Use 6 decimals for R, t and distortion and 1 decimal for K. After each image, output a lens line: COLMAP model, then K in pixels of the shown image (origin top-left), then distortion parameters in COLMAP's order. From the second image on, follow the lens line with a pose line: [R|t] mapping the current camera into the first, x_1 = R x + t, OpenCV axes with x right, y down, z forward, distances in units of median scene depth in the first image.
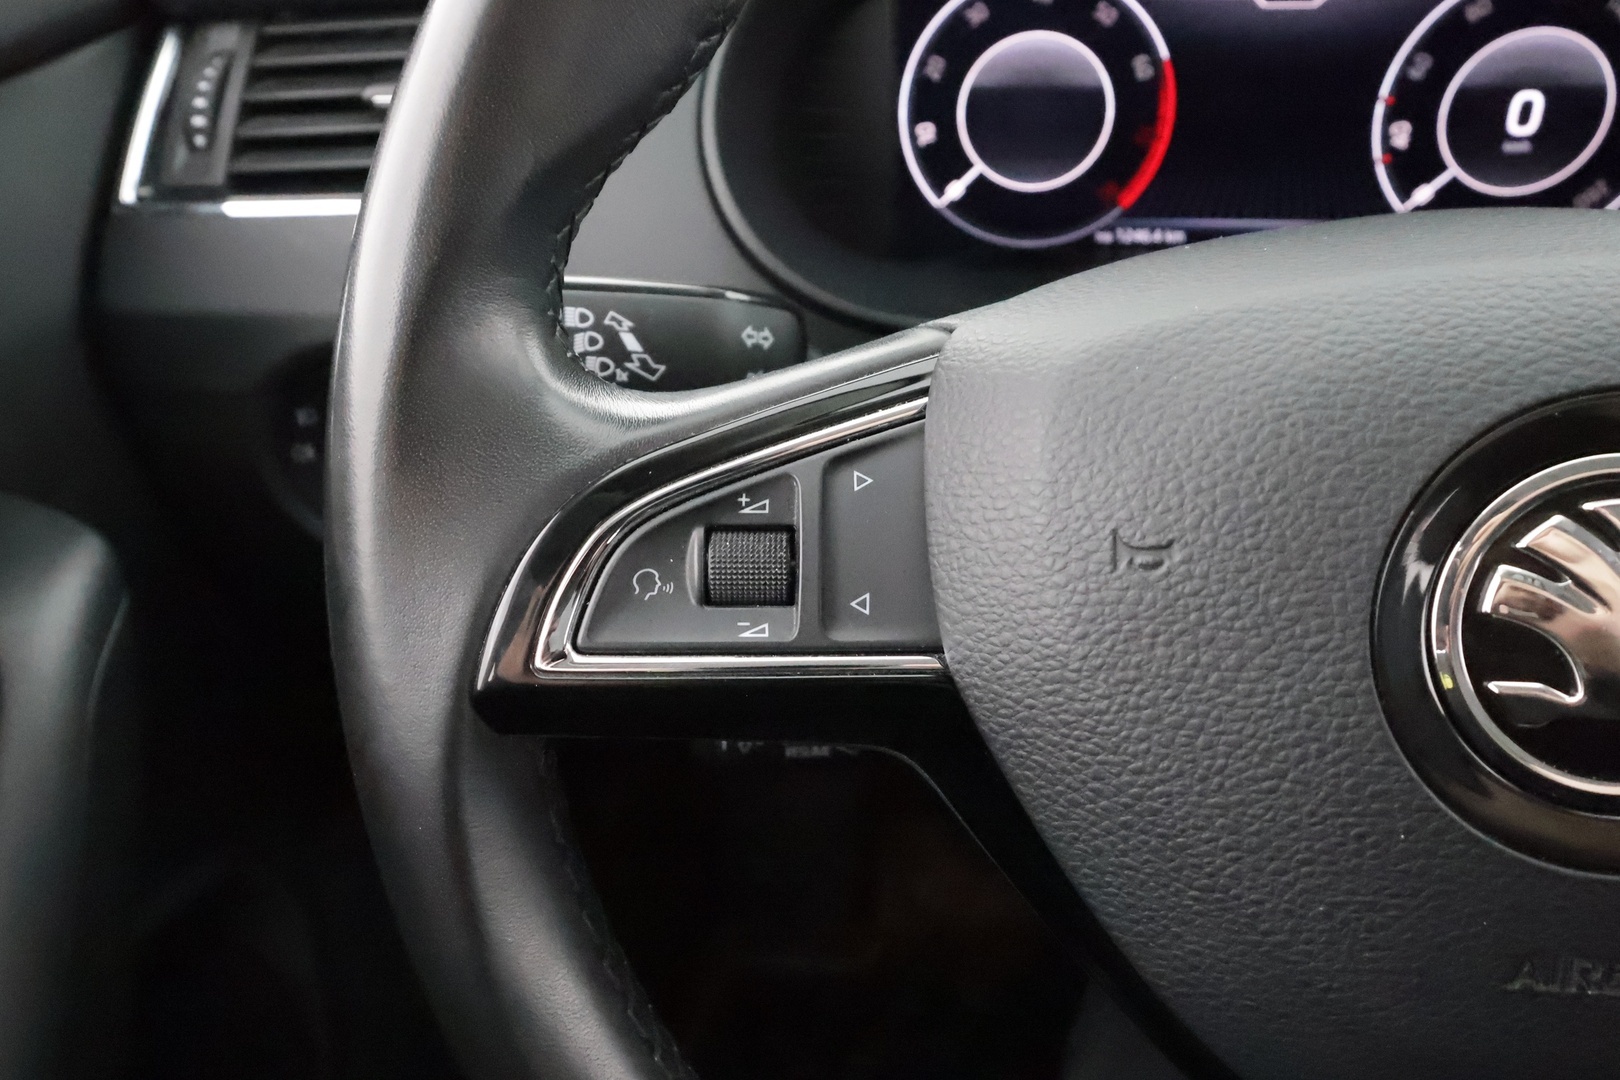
lens RADIAL K [[1268.5, 0, 814.0], [0, 1268.5, 546.8], [0, 0, 1]] dist [0.004626, -0.020631]
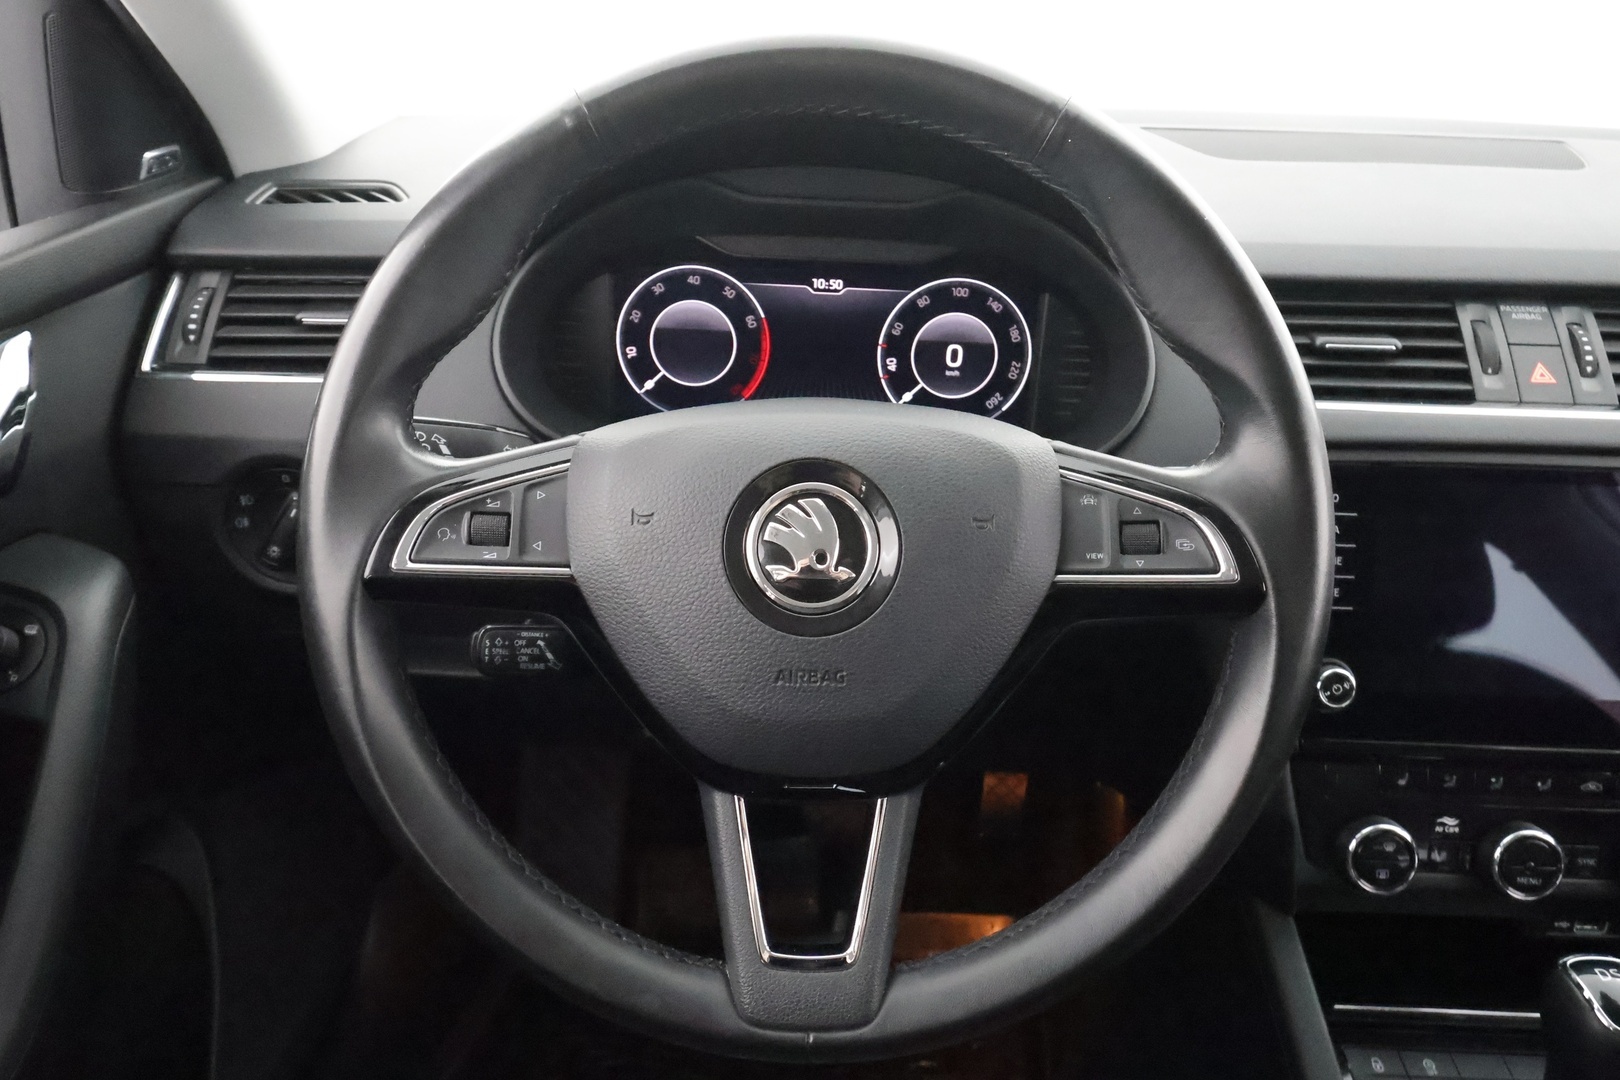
lens RADIAL K [[1167.2, 0, 807.5], [0, 1167.2, 543.8], [0, 0, 1]] dist [-0.000219, -0.002927]
pose [[0.989184, 0.020601, 0.145225, 0.112330], [0.000723, 0.989391, -0.145272, 0.183070], [-0.146677, 0.143806, 0.978675, -0.618445]]
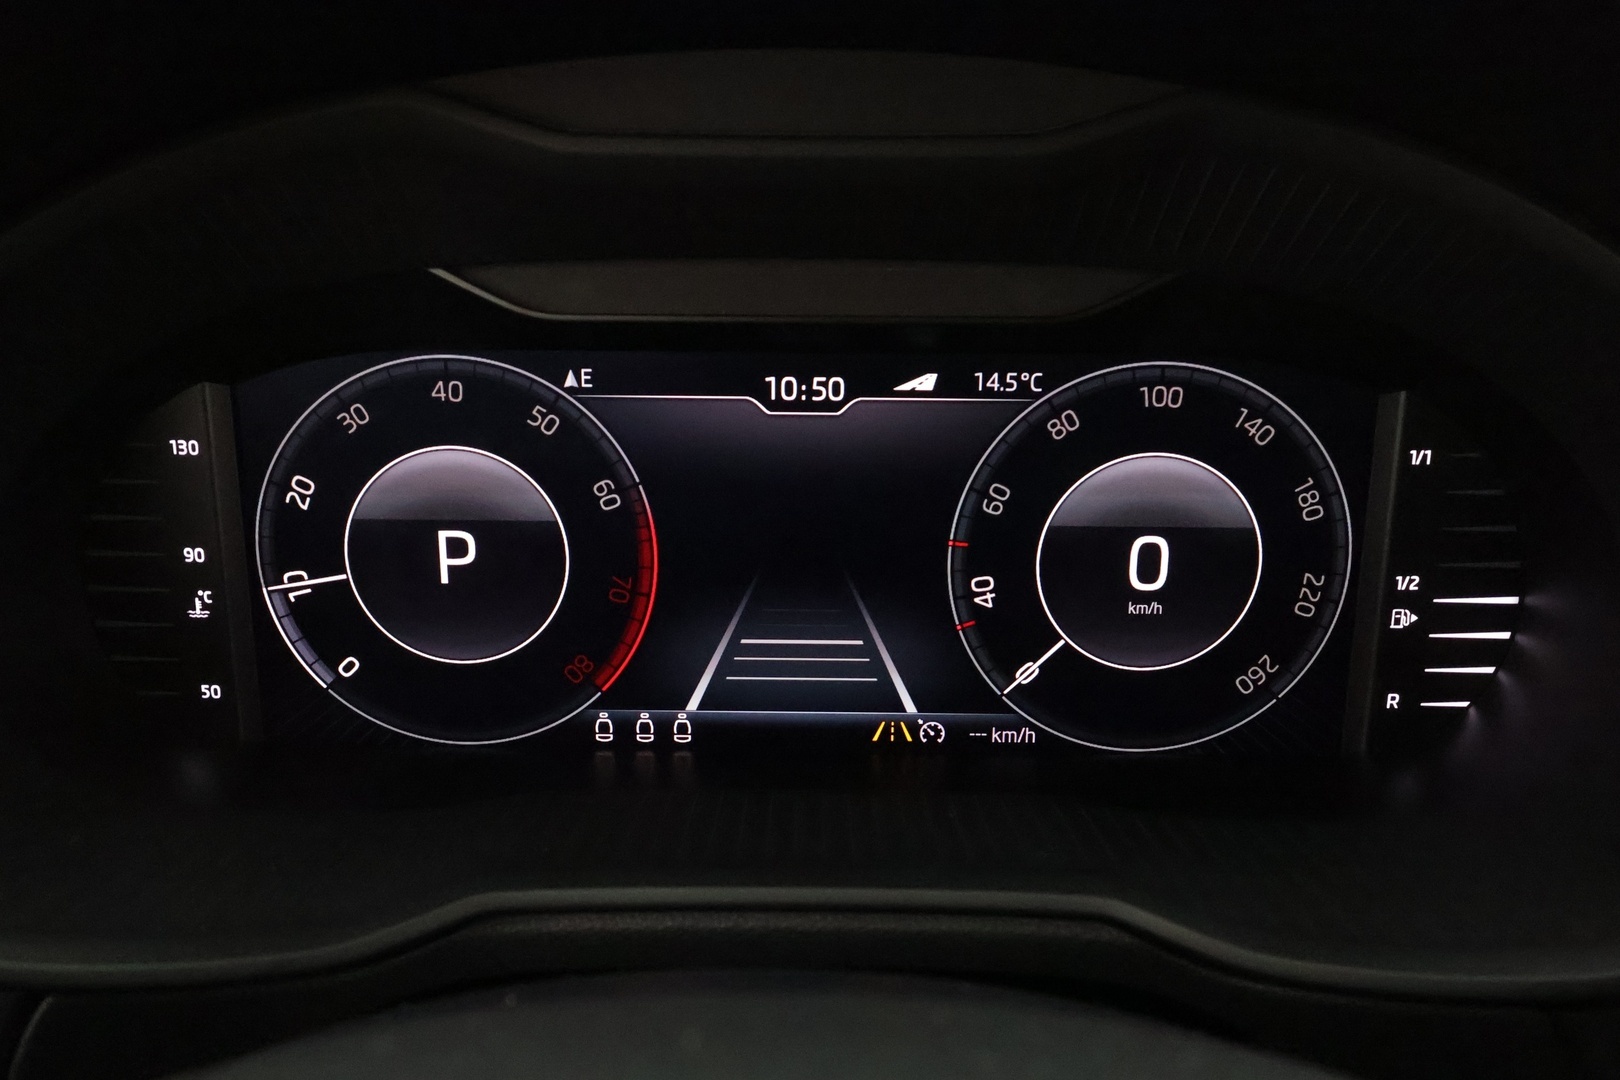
lens RADIAL K [[1268.5, 0, 821.2], [0, 1268.5, 546.9], [0, 0, 1]] dist [0.004626, -0.020631]
pose [[0.989892, -0.001343, 0.141817, 0.295416], [0.036978, 0.967812, -0.248943, -0.191476], [-0.136918, 0.251671, 0.958079, 0.368665]]
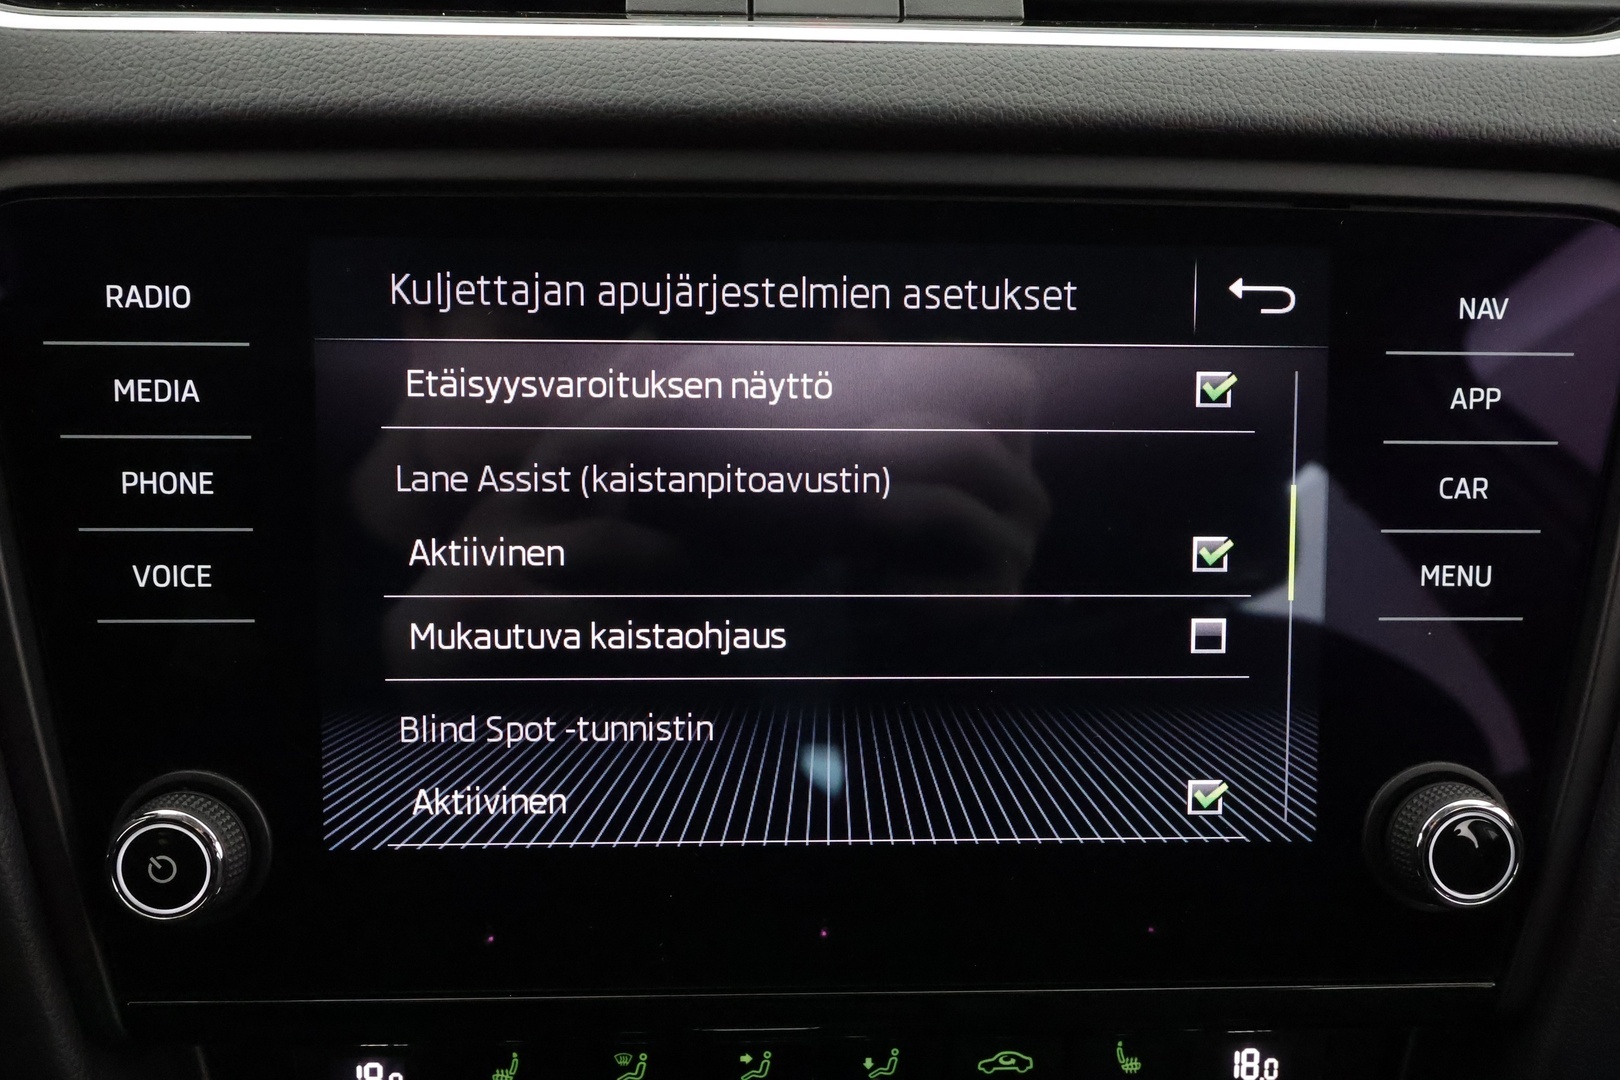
lens RADIAL K [[1268.5, 0, 800.5], [0, 1268.5, 556.8], [0, 0, 1]] dist [0.004626, -0.020631]
pose [[0.977951, -0.022368, 0.207632, 1.163014], [0.044900, 0.993516, -0.104449, 0.087394], [-0.203950, 0.111469, 0.972615, 0.178667]]
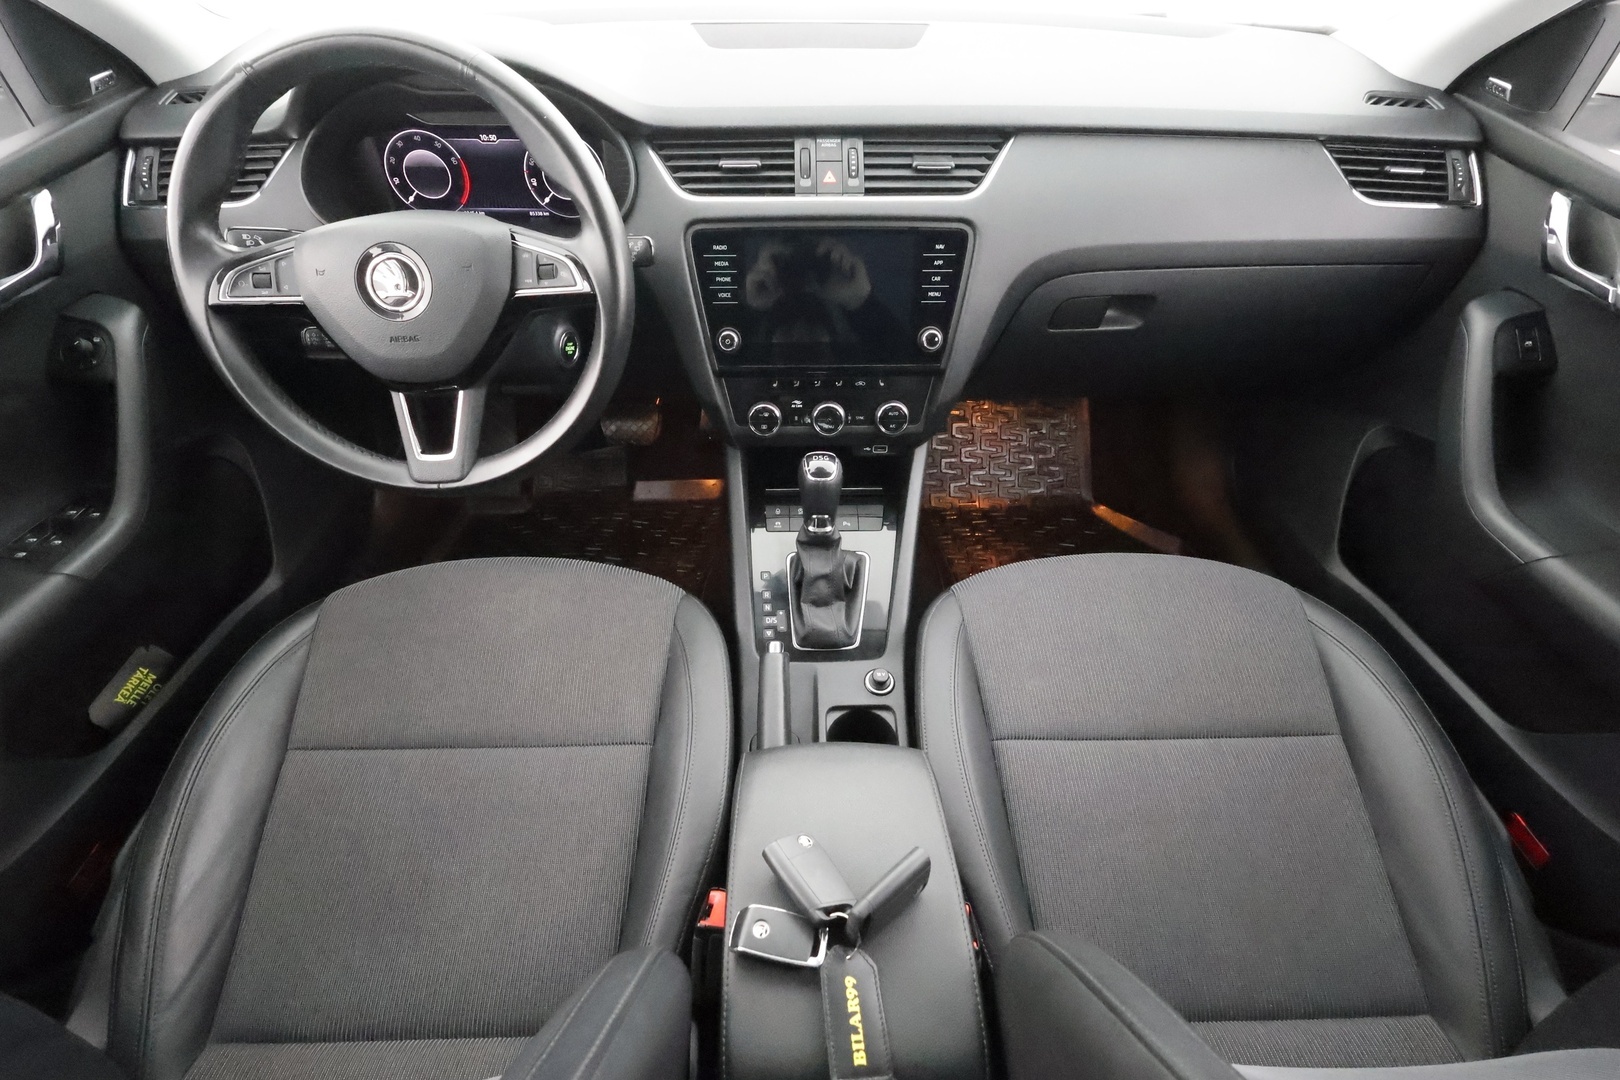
lens RADIAL K [[754.1, 0, 809.4], [0, 754.1, 545.0], [0, 0, 1]] dist [-0.008188, 0.003083]
pose [[0.982829, -0.079002, 0.166753, 0.835253], [0.047461, 0.981537, 0.185291, 0.329408], [-0.178313, -0.174196, 0.968432, -1.404558]]
